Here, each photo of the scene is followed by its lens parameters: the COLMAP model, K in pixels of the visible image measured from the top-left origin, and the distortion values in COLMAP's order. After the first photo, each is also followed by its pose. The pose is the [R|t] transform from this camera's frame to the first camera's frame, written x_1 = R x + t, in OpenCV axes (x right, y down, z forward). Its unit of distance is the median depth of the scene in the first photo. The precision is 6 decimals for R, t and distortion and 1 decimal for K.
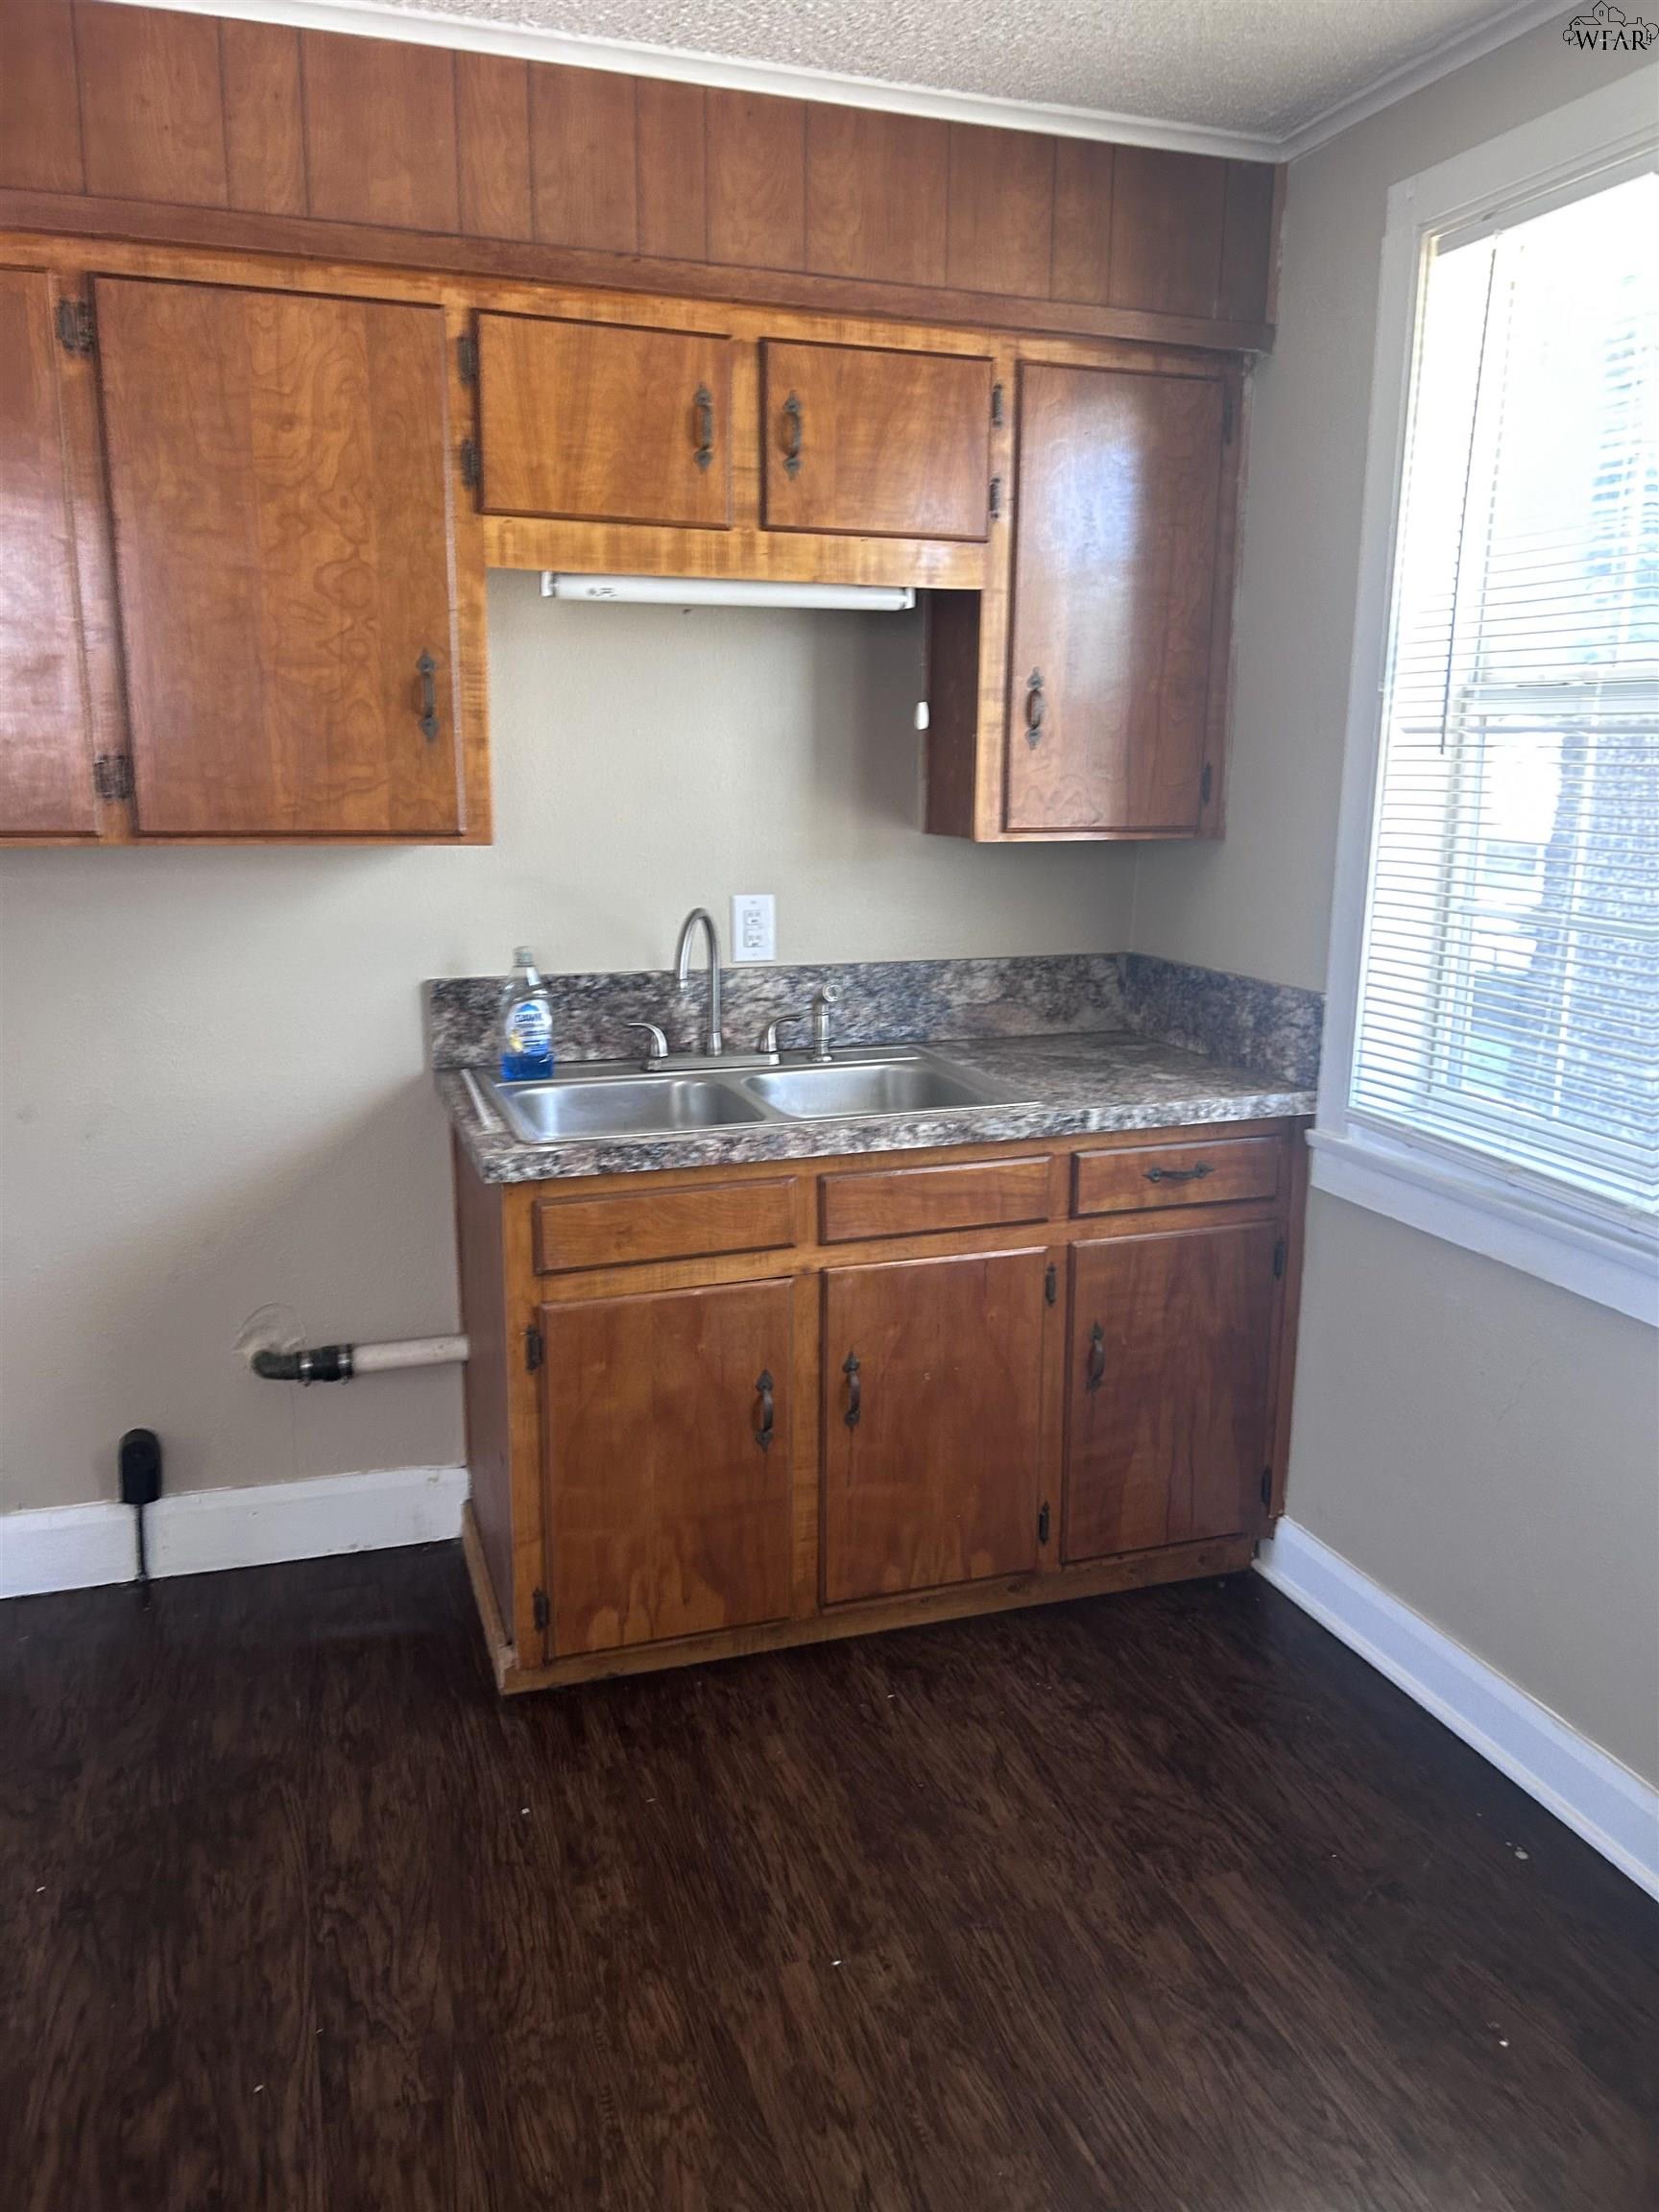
lens RADIAL K [[1659.6, 0, 844.3], [0, 1659.6, 1107.8], [0, 0, 1]] dist [0.023694, -0.032357]
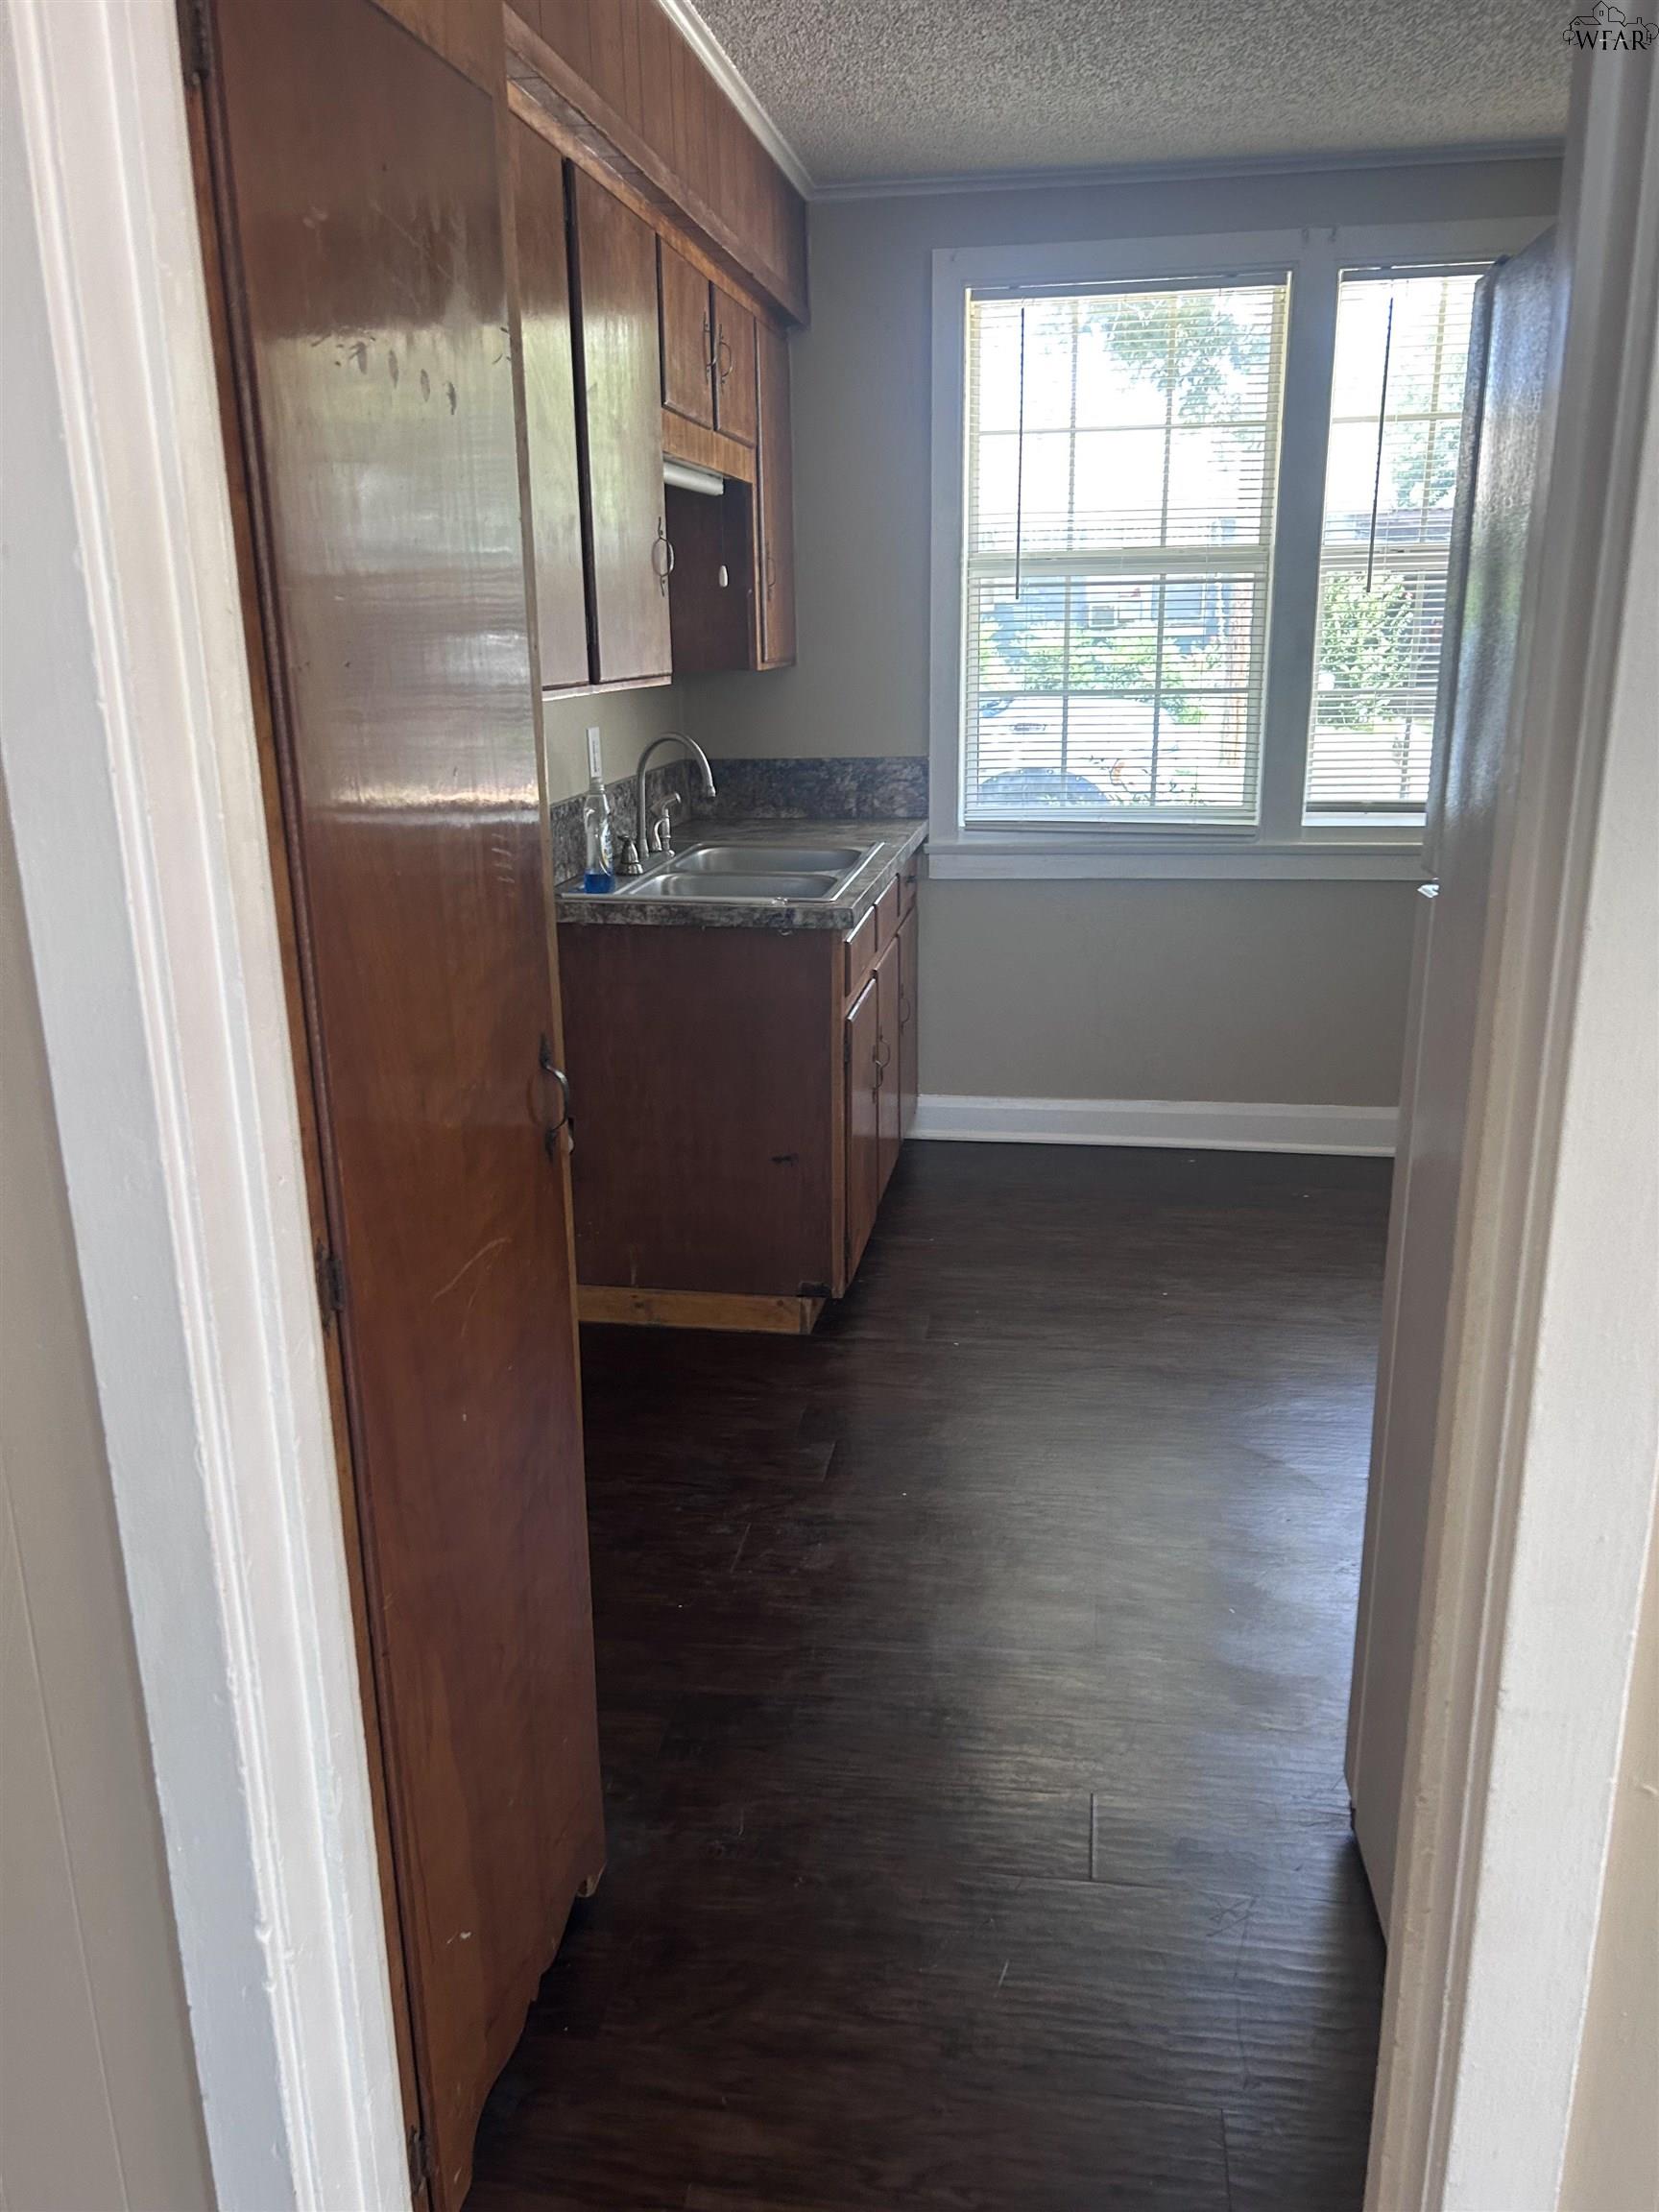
lens RADIAL K [[1659.6, 0, 832.1], [0, 1659.6, 1107.9], [0, 0, 1]] dist [0.023694, -0.032357]
pose [[0.483430, -0.246103, 0.840077, -1.691480], [0.205717, 0.964731, 0.164240, -0.032668], [-0.850868, 0.093419, 0.517007, 0.402731]]
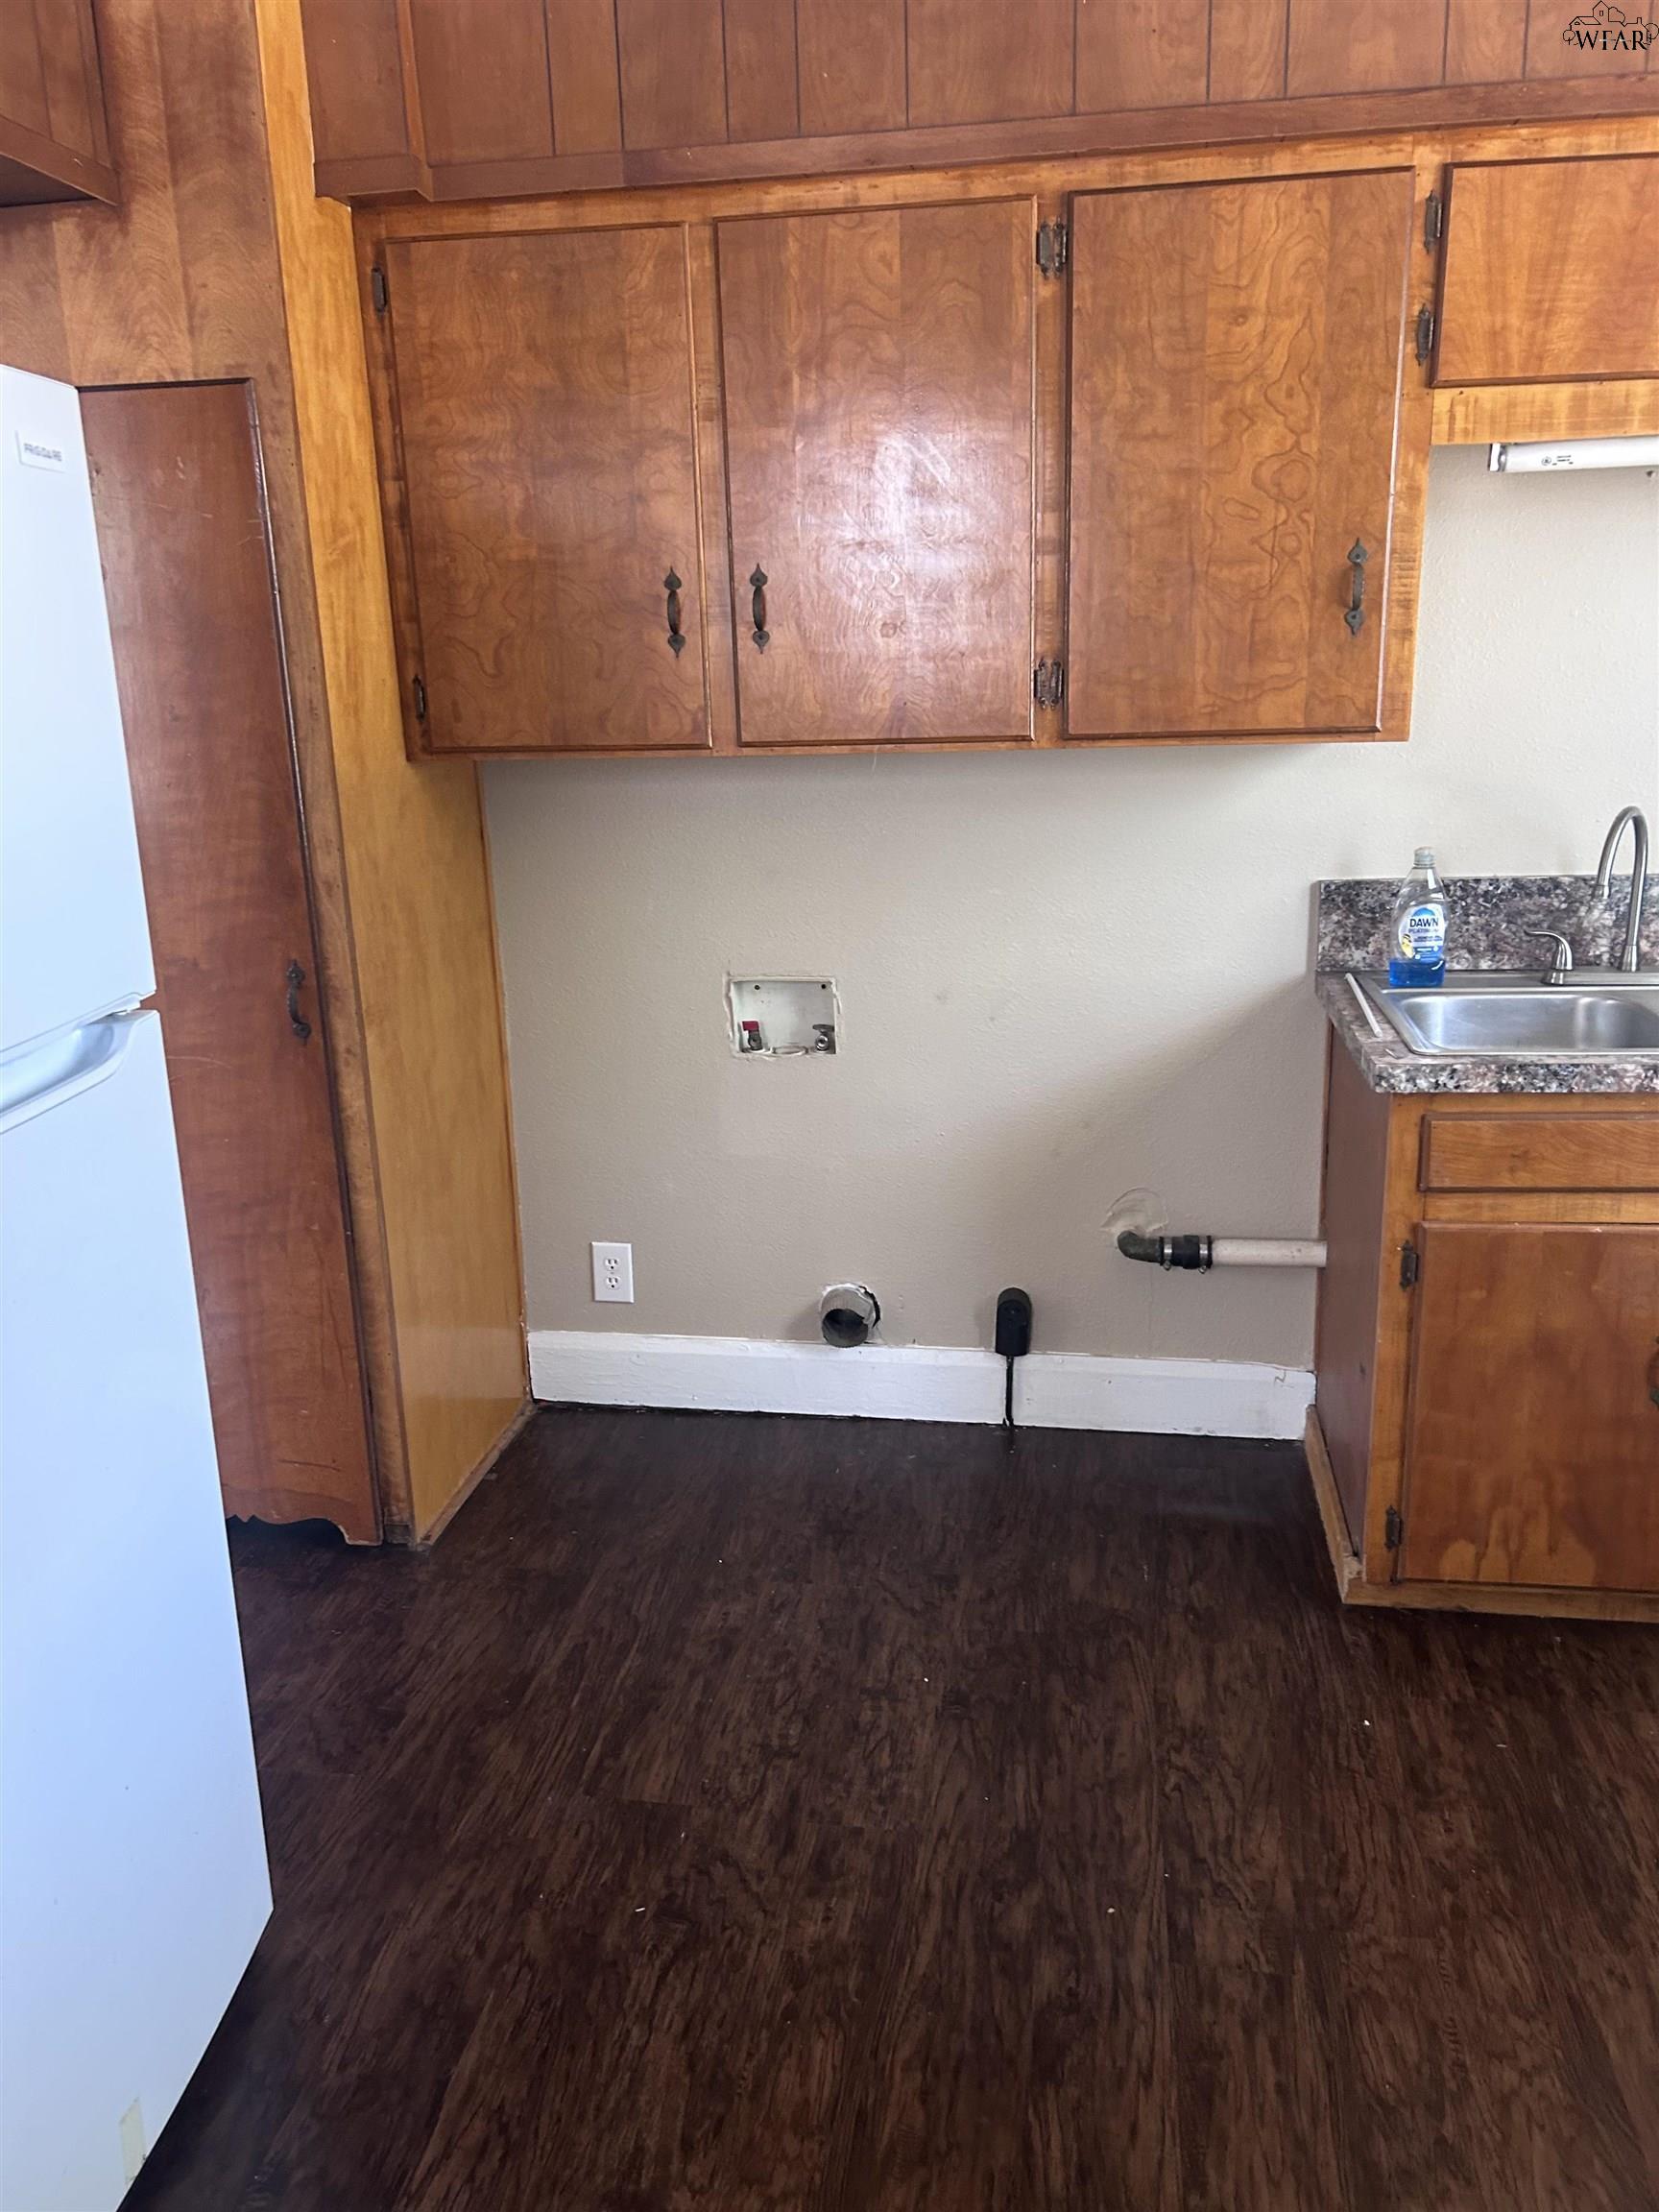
lens RADIAL K [[1659.6, 0, 836.4], [0, 1659.6, 1111.6], [0, 0, 1]] dist [0.023694, -0.032357]
pose [[0.883351, 0.088504, -0.460281, -0.044597], [-0.058207, 0.995123, 0.079637, -0.002976], [0.465084, -0.043556, 0.884194, -0.013240]]
